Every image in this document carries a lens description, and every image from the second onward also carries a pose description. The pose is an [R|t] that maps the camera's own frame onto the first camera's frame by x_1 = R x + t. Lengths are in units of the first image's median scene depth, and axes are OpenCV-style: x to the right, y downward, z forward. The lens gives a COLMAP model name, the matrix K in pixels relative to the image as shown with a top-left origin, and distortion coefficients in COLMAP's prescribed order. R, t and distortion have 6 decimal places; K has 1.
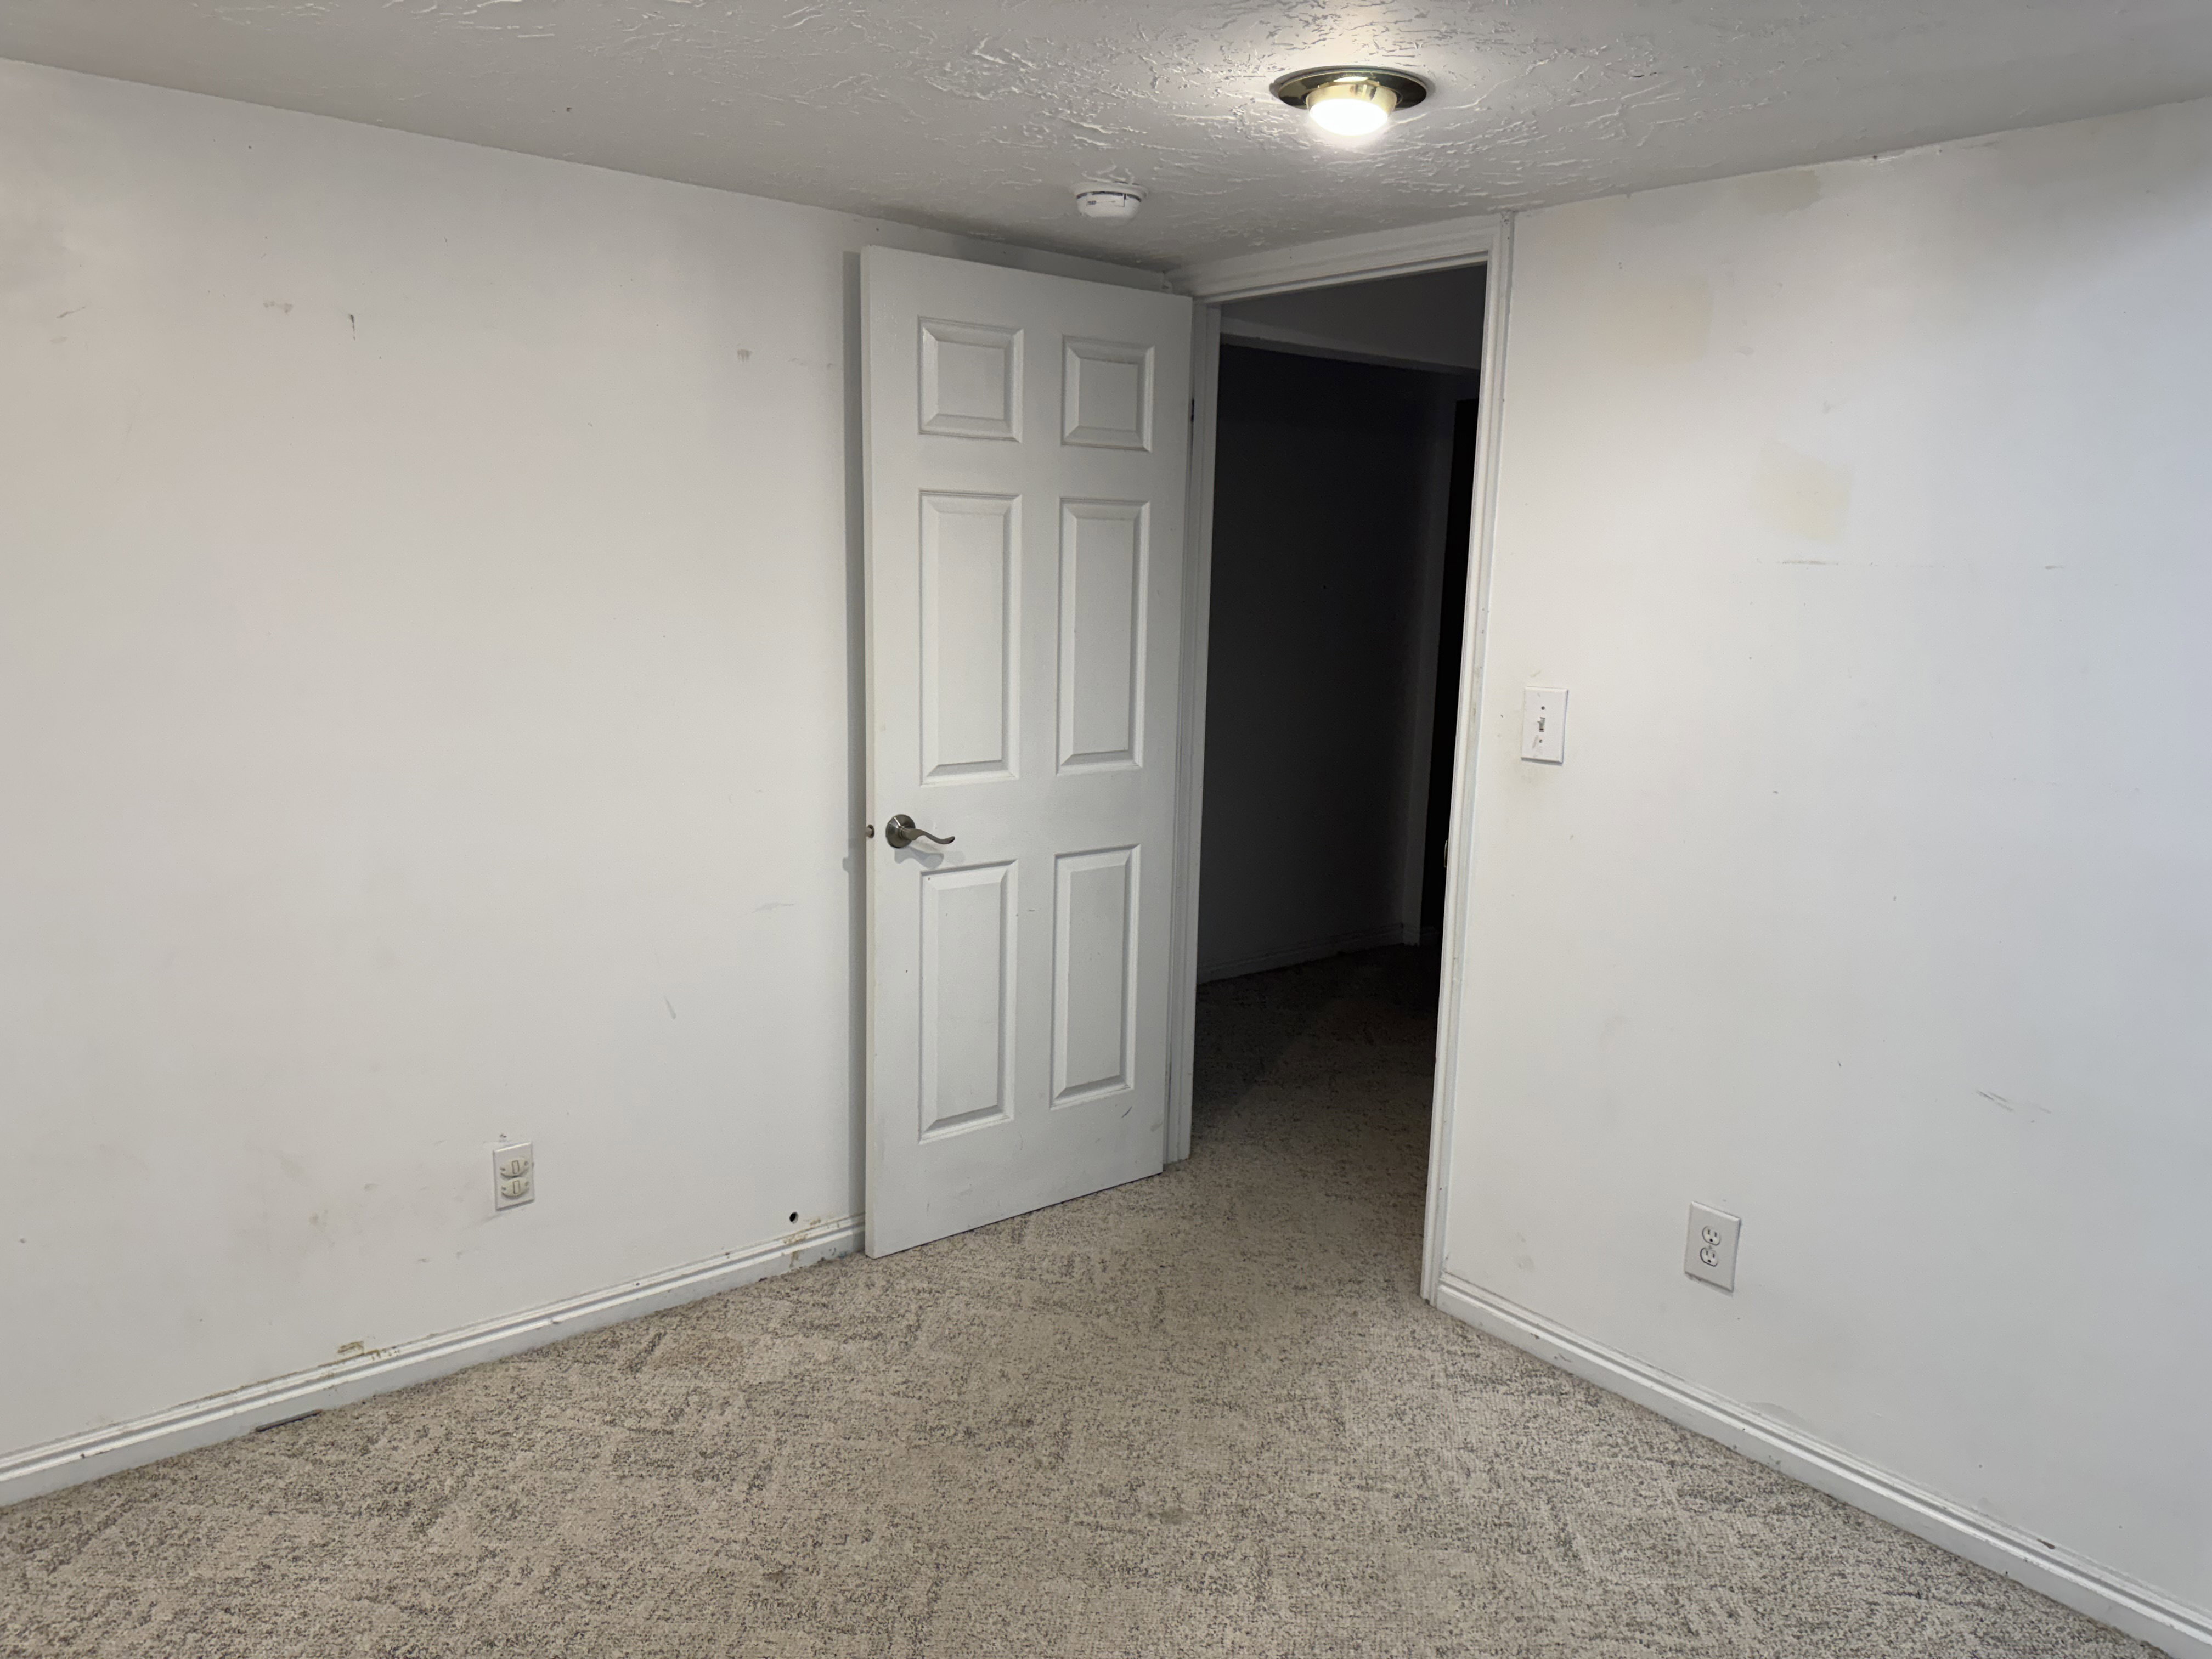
lens RADIAL K [[1702.7, 0, 1106.0], [0, 1702.7, 829.5], [0, 0, 1]] dist [0.039419, -0.002400]
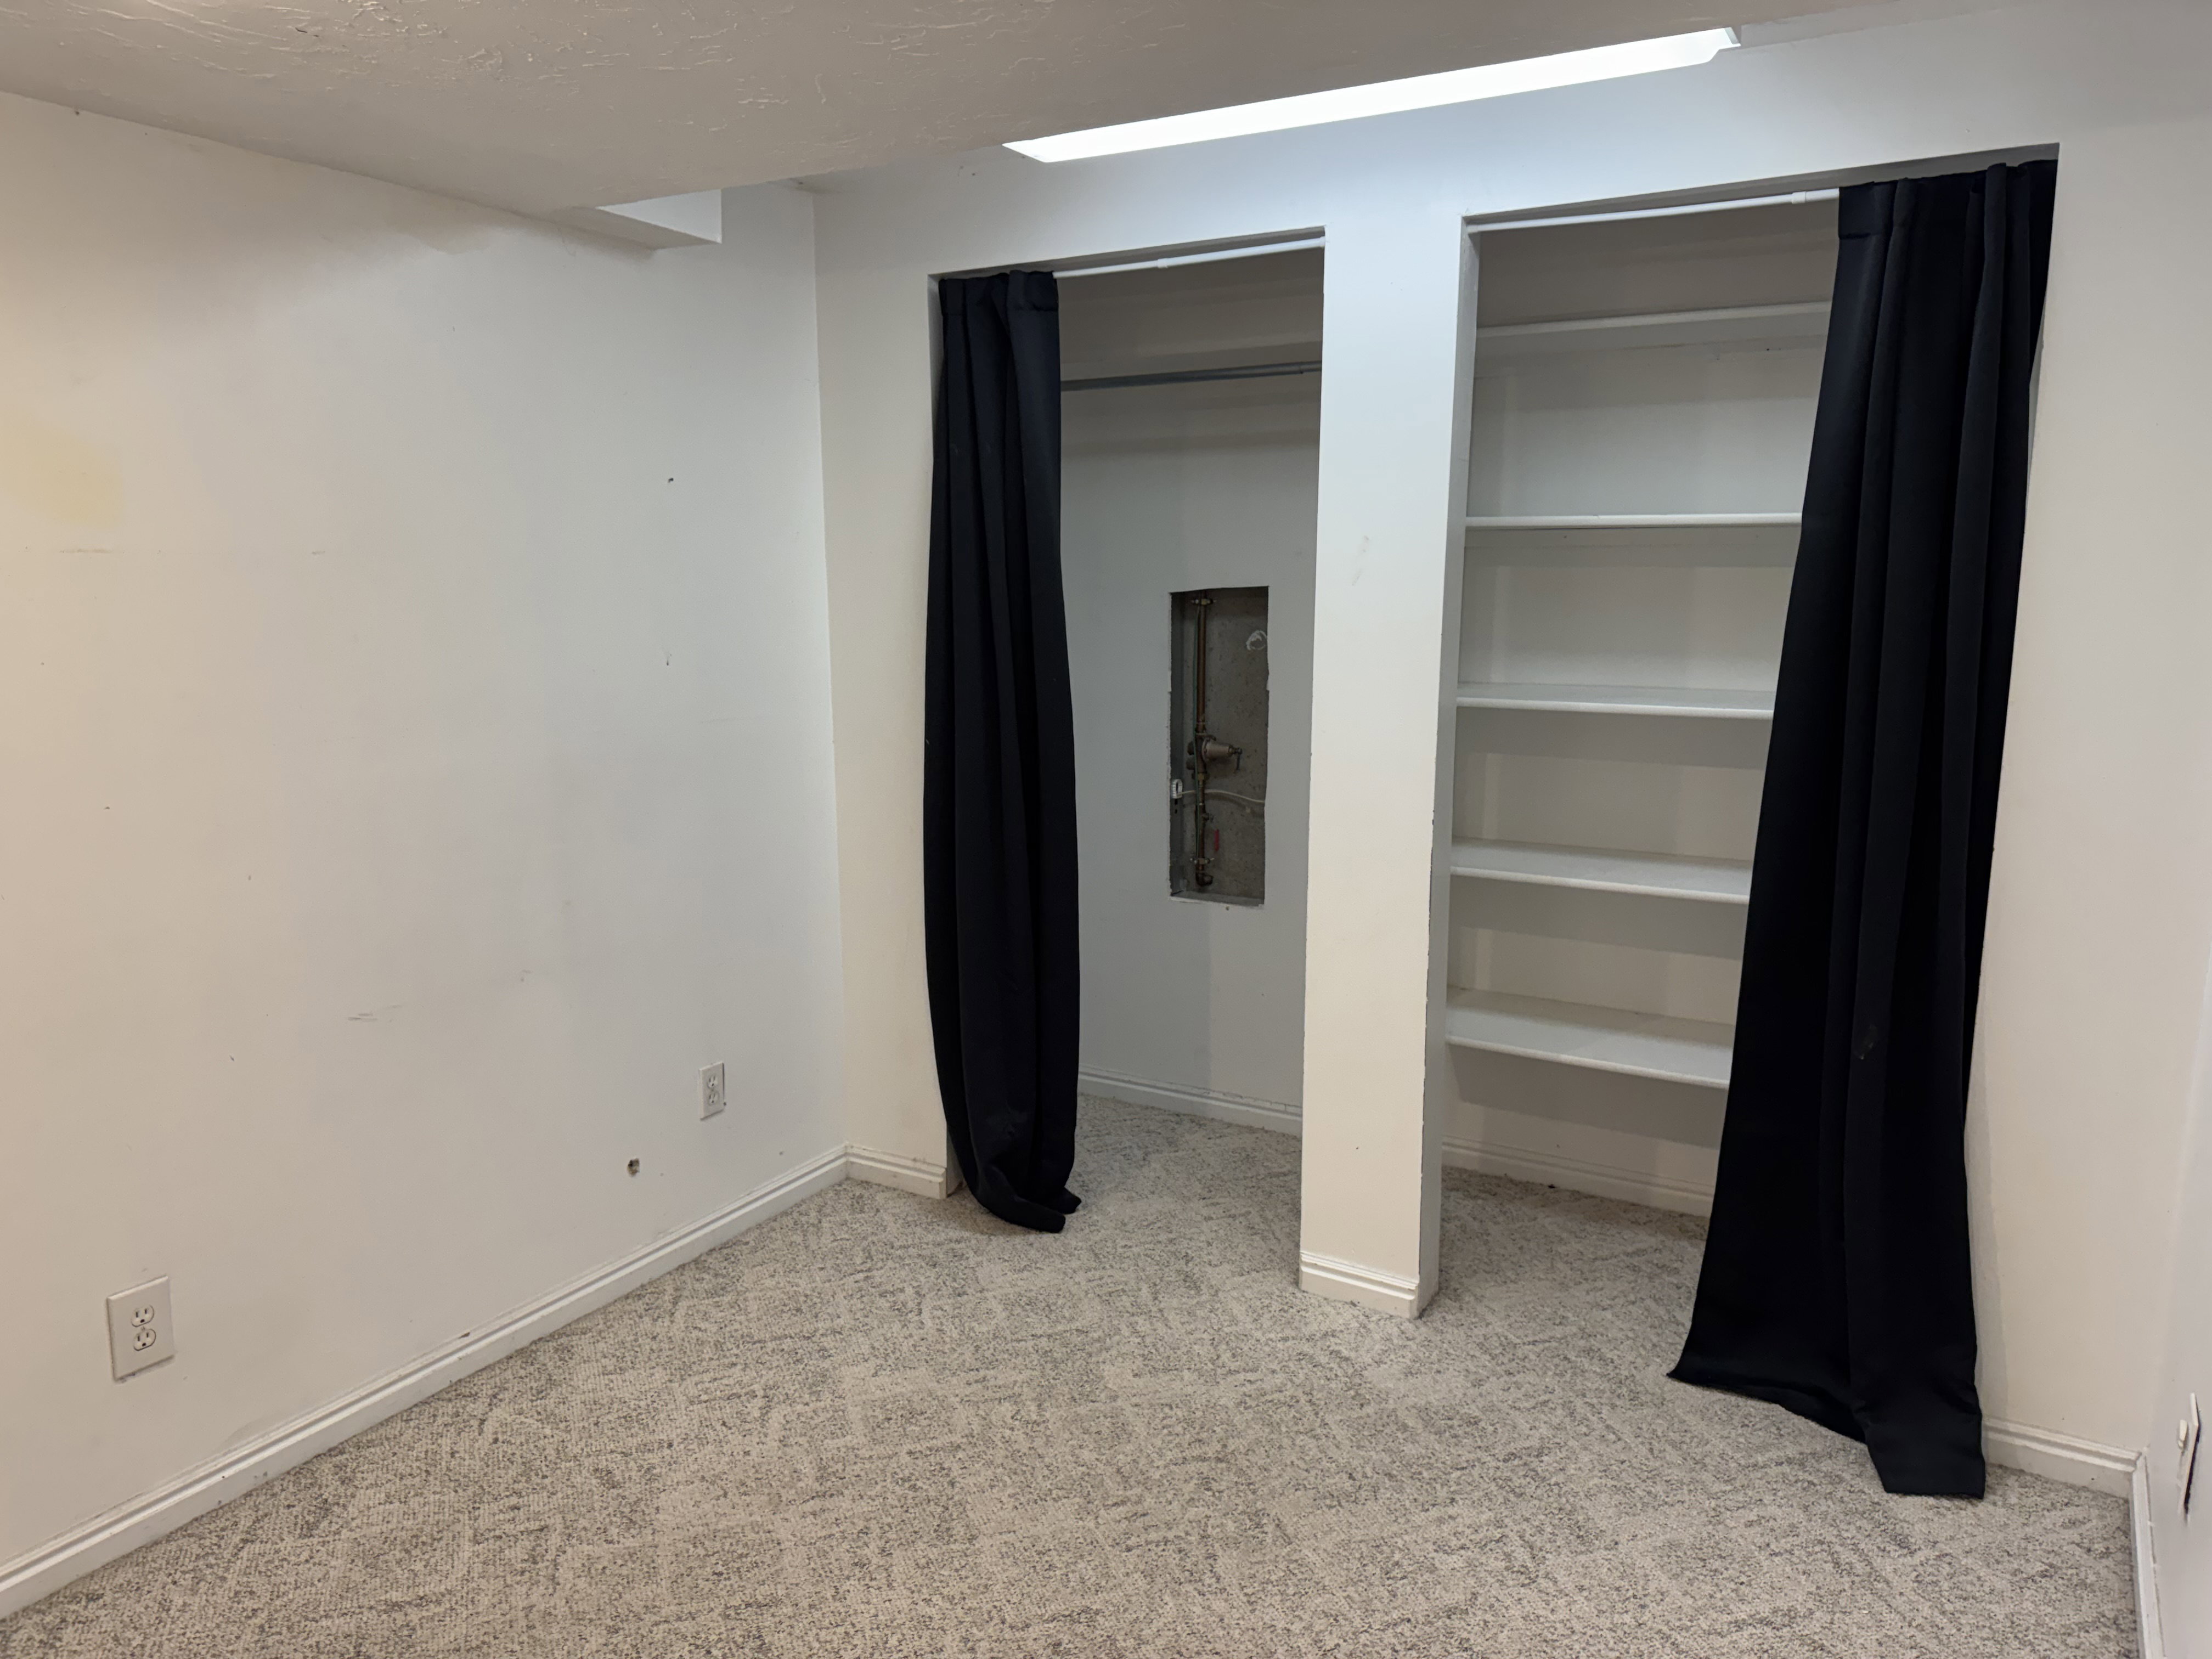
lens RADIAL K [[1539.2, 0, 1105.2], [0, 1539.2, 838.2], [0, 0, 1]] dist [0.066042, -0.069662]
pose [[-0.357043, -0.172521, 0.918018, -0.802715], [0.160208, 0.956923, 0.242142, -0.175278], [-0.920247, 0.233529, -0.314023, 1.140247]]
